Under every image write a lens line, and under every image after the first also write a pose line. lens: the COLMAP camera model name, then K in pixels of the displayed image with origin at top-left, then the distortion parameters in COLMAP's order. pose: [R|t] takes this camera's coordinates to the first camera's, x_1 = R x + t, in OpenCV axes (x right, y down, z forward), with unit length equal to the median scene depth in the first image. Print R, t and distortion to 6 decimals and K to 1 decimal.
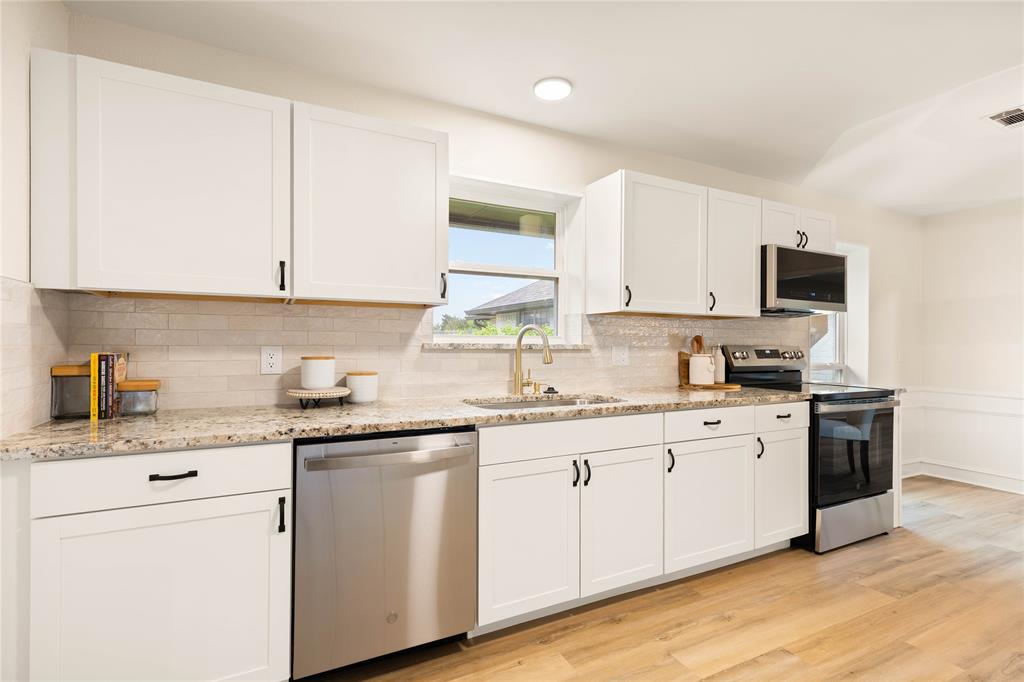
lens RADIAL K [[473.8, 0, 511.6], [0, 473.8, 335.3], [0, 0, 1]] dist [0.006606, -0.000404]
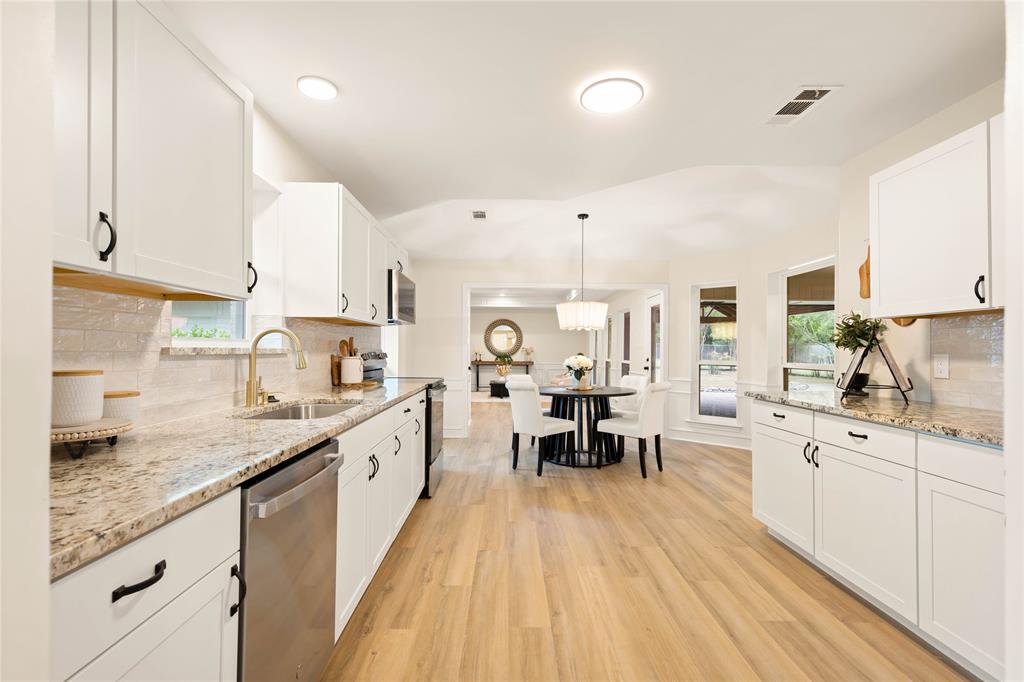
lens RADIAL K [[473.8, 0, 511.6], [0, 473.8, 335.3], [0, 0, 1]] dist [0.006606, -0.000404]
pose [[0.444789, 0.021274, 0.895383, -0.592302], [-0.014739, 0.999756, -0.016432, 0.001964], [-0.895514, -0.005888, 0.444995, 0.197898]]
